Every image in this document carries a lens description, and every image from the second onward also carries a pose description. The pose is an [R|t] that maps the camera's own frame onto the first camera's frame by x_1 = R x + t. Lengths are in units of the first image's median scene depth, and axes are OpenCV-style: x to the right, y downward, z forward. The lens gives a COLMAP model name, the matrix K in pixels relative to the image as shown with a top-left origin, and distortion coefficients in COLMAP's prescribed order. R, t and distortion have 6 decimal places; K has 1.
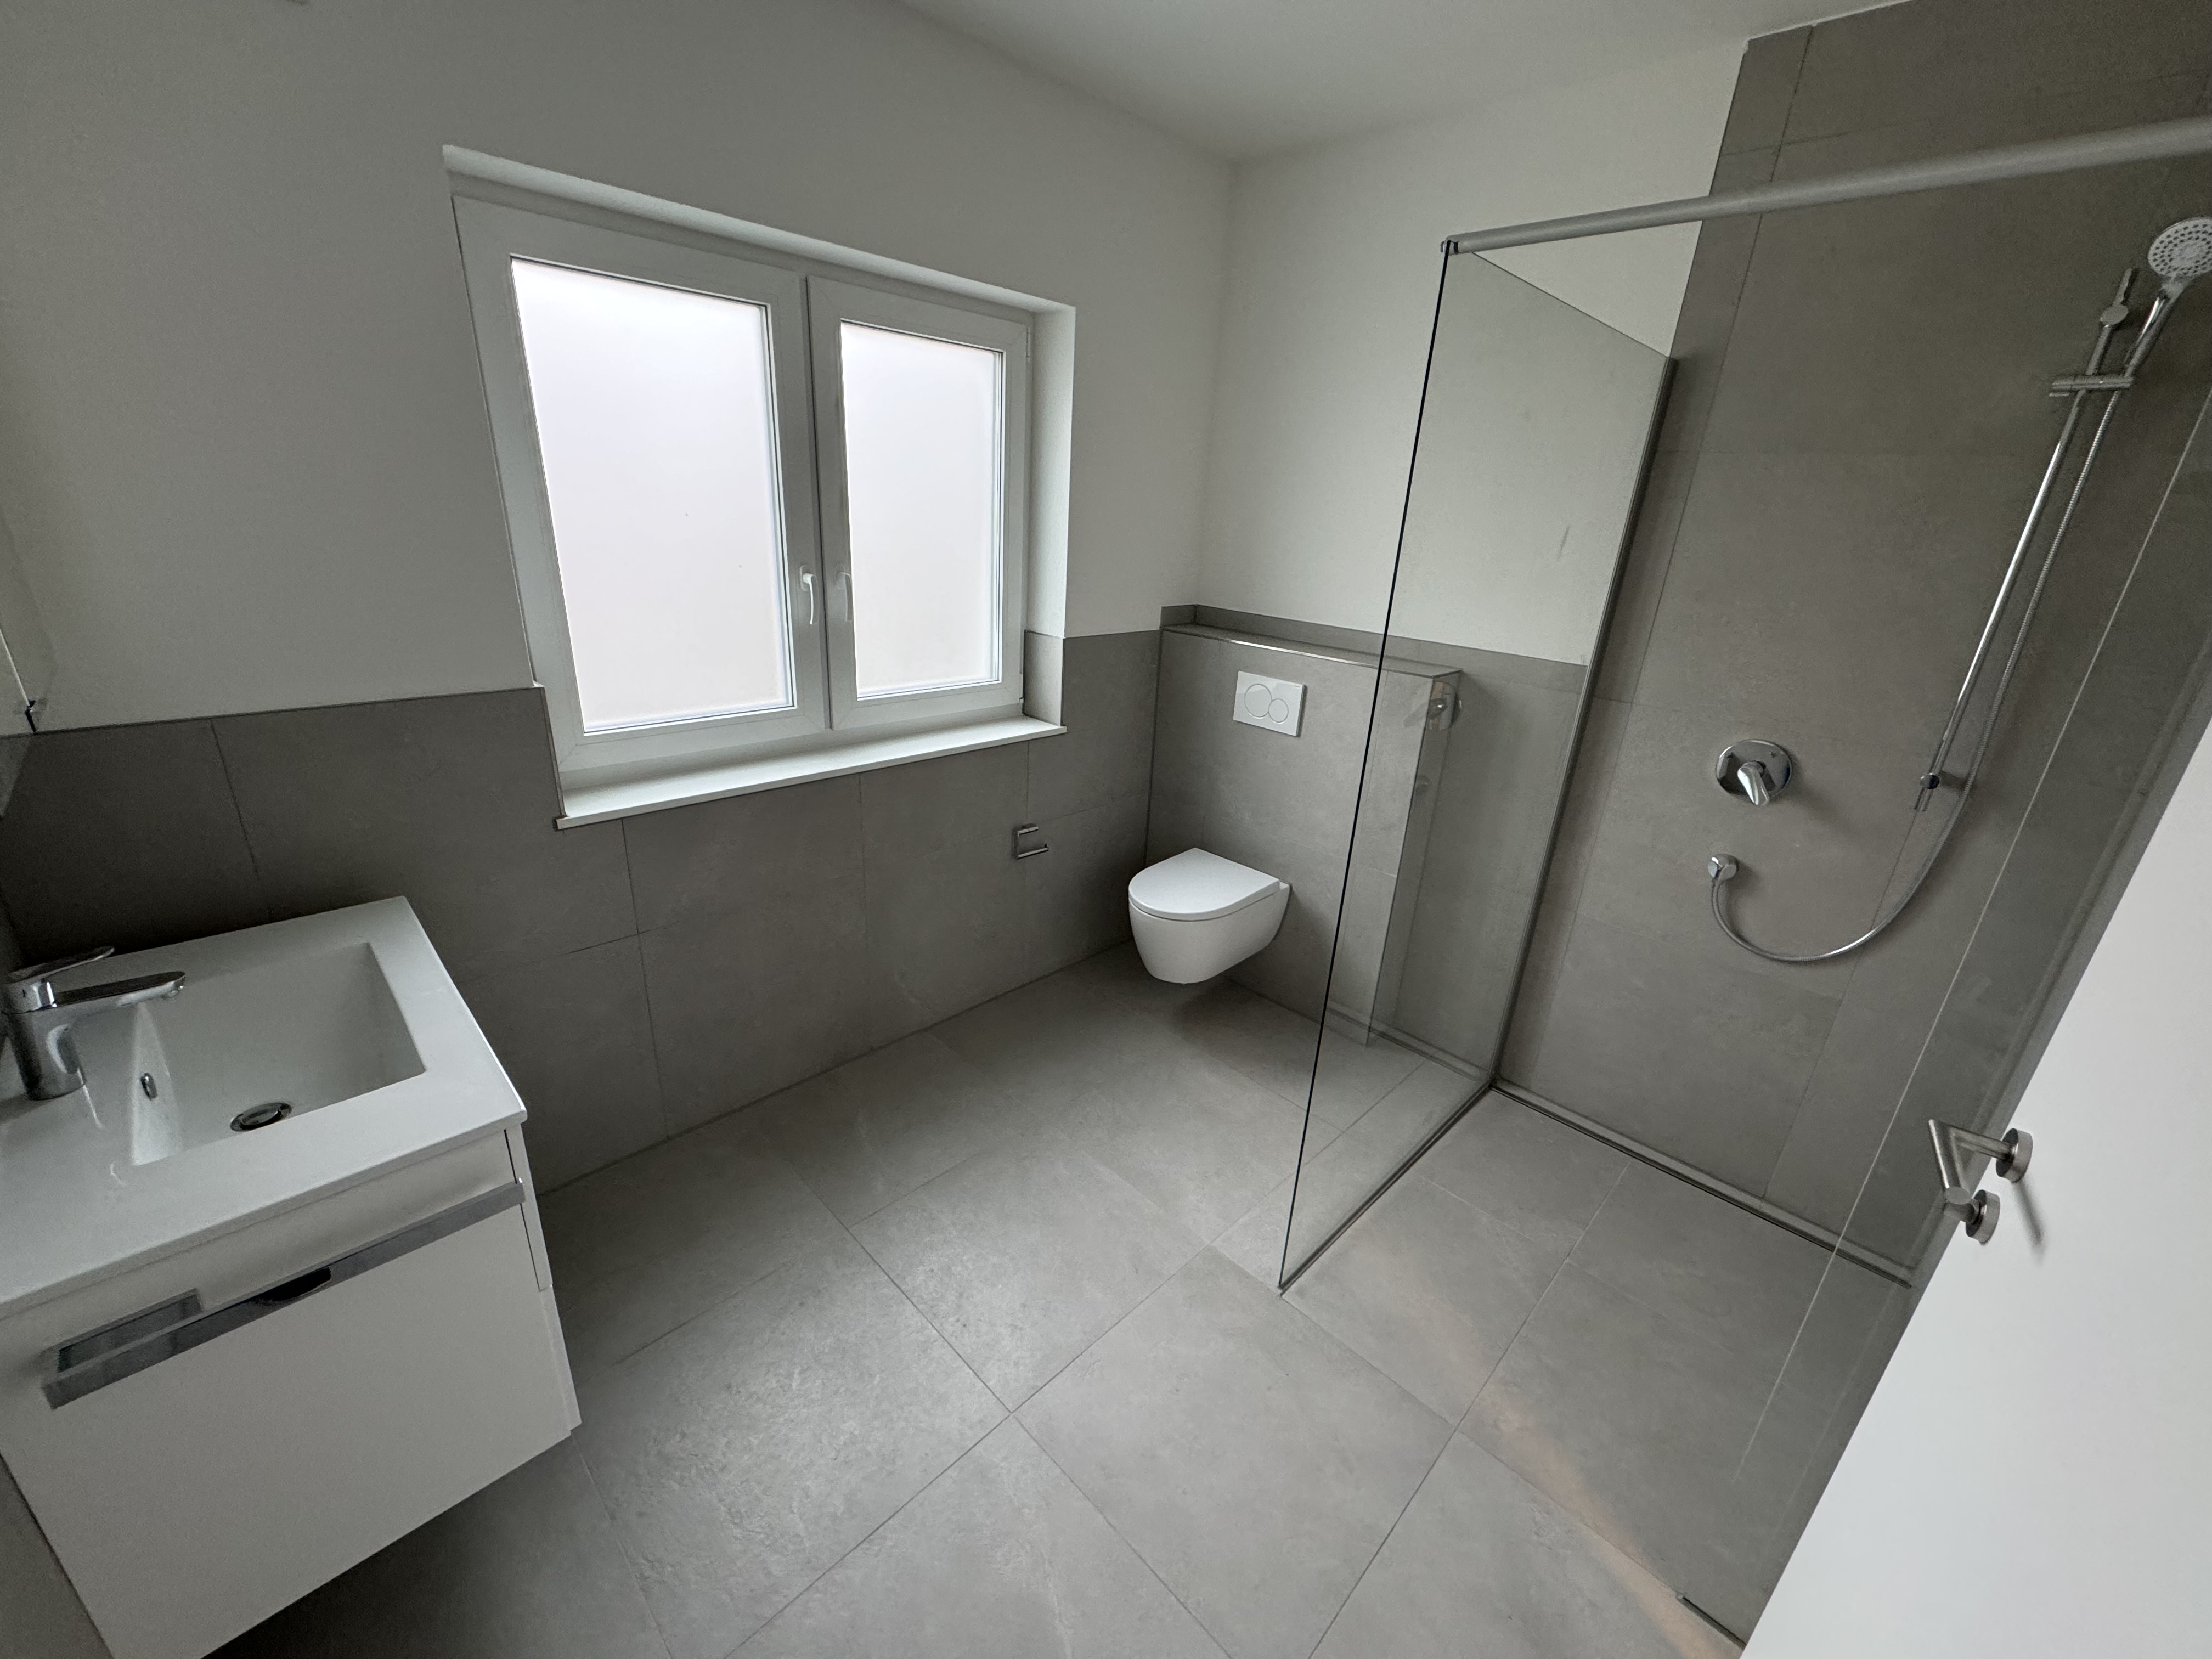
lens RADIAL K [[884.7, 0, 1108.6], [0, 884.7, 823.2], [0, 0, 1]] dist [-0.001001, -0.000050]
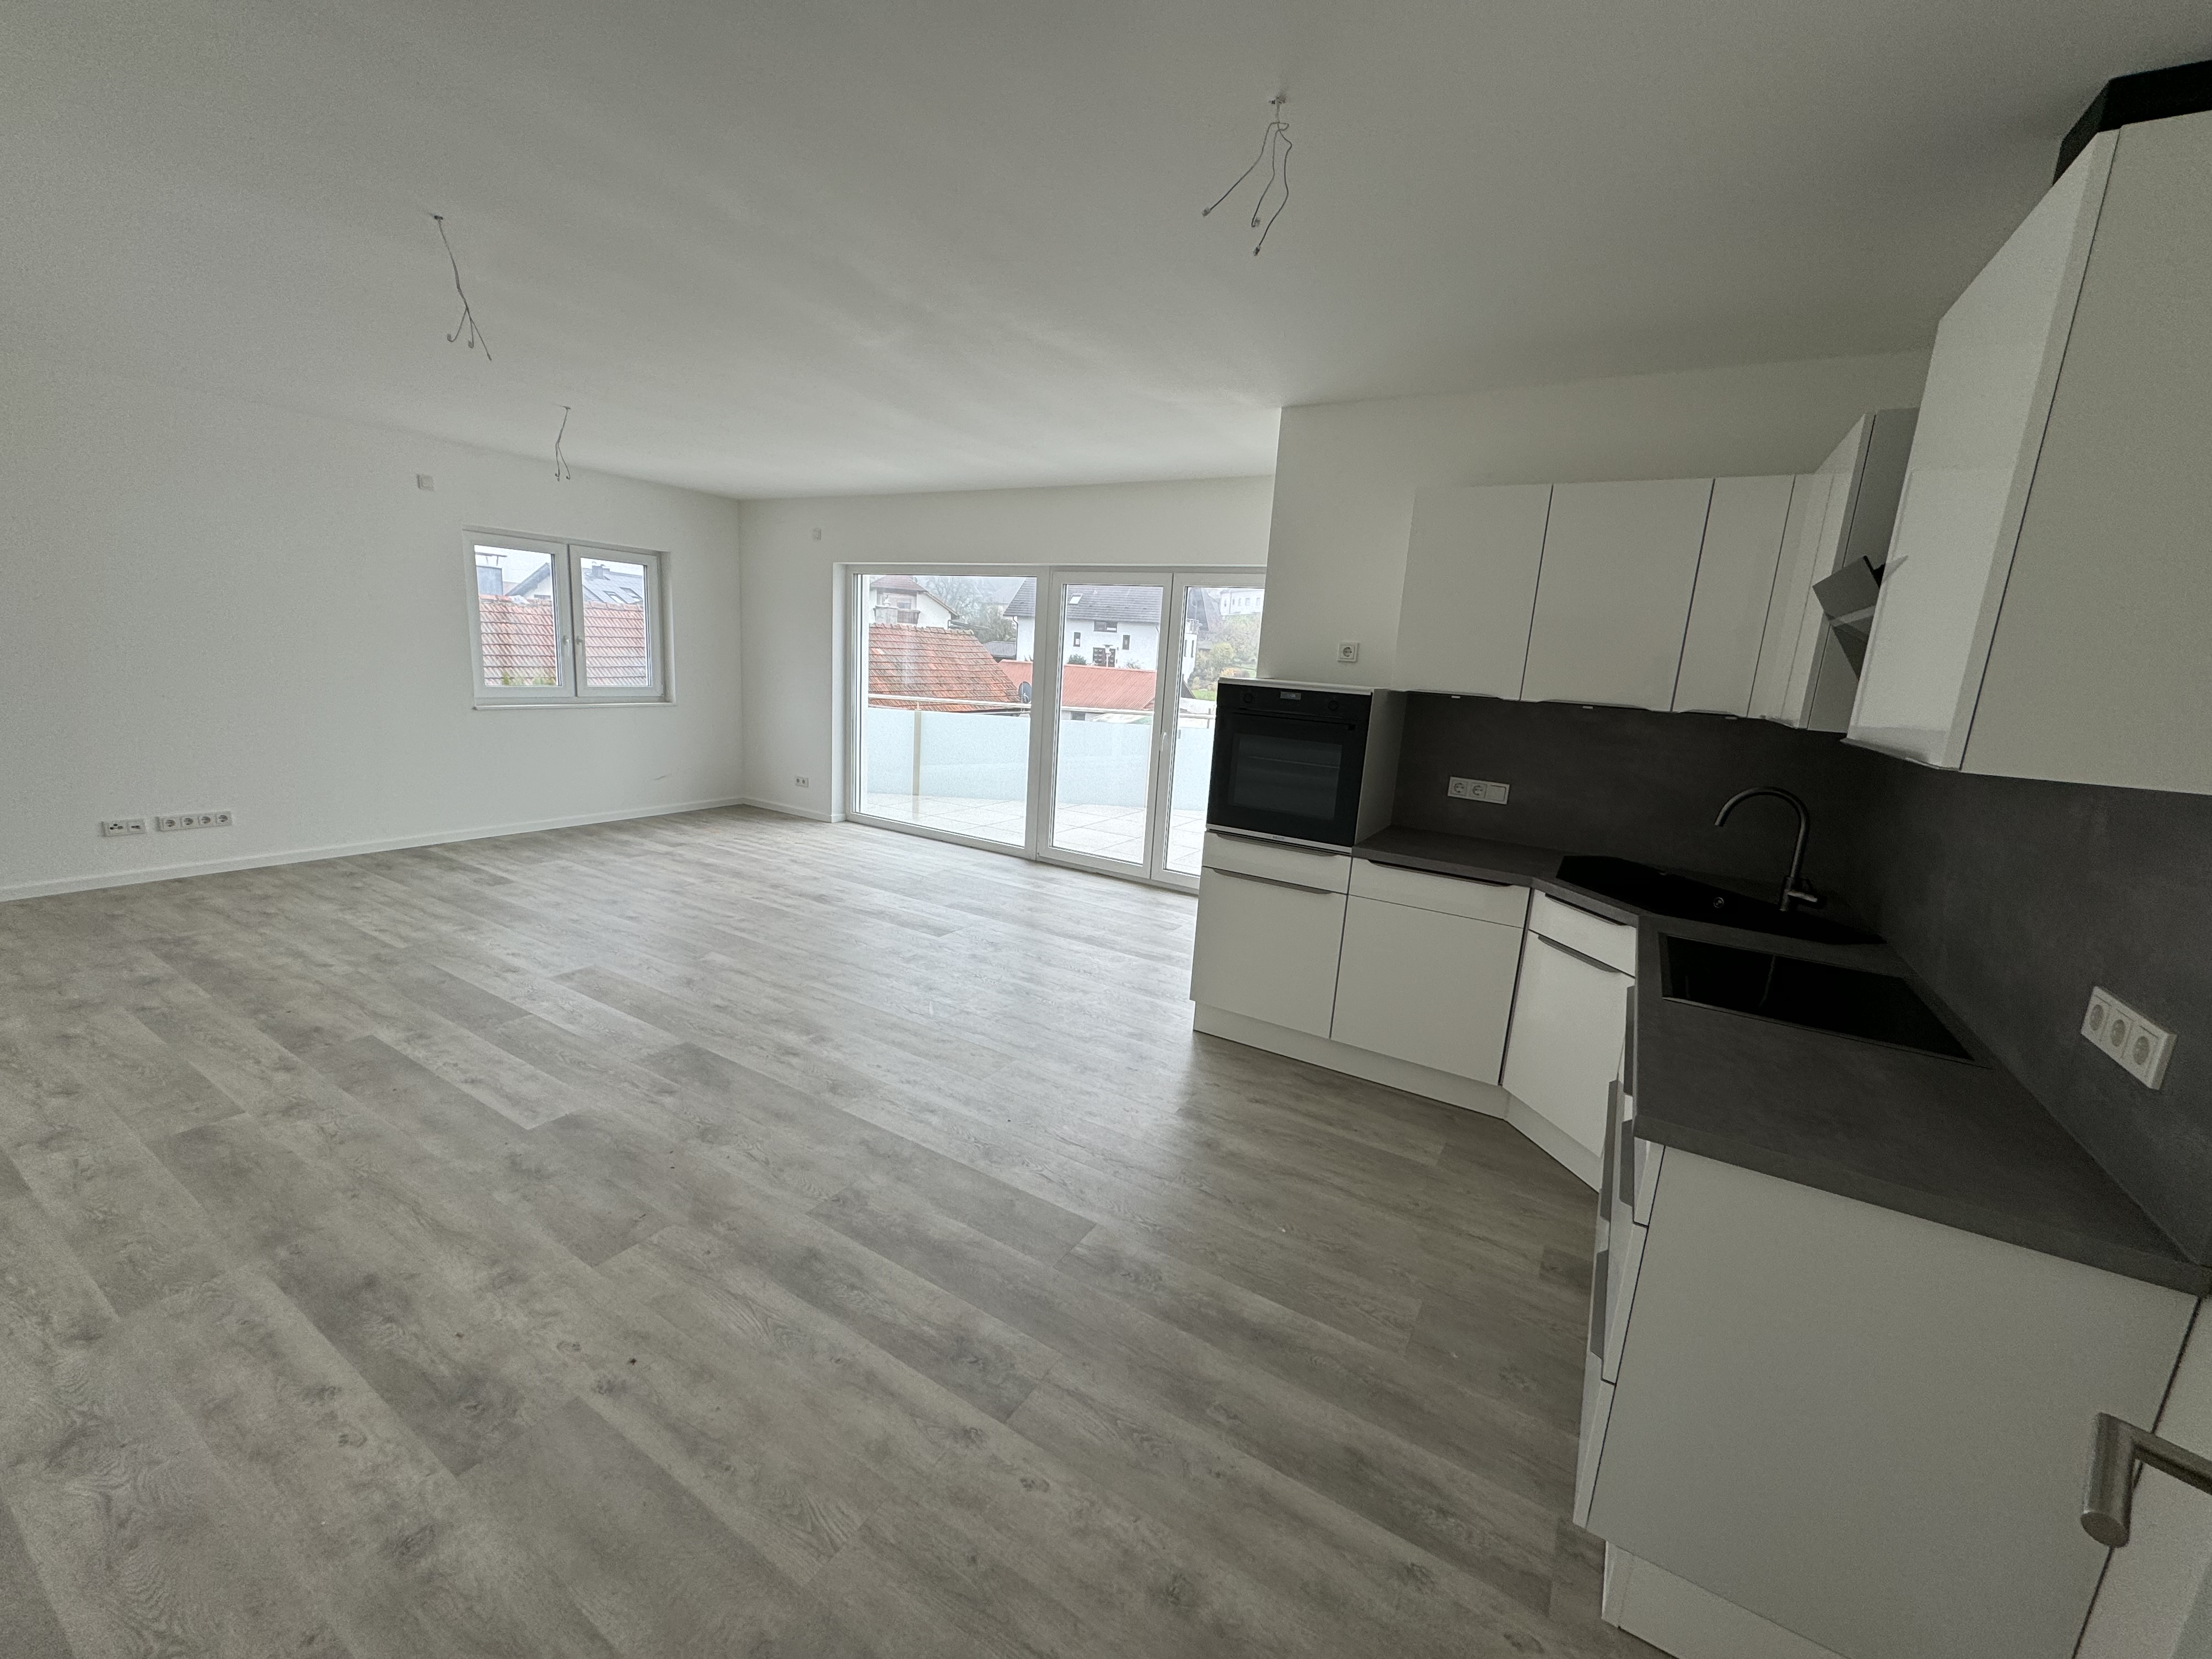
lens RADIAL K [[884.7, 0, 1097.8], [0, 884.7, 831.3], [0, 0, 1]] dist [-0.001001, -0.000050]
pose [[0.972303, -0.045060, 0.229340, 0.586174], [0.076067, 0.988826, -0.128208, 0.756851], [-0.221001, 0.142102, 0.964866, -1.866918]]
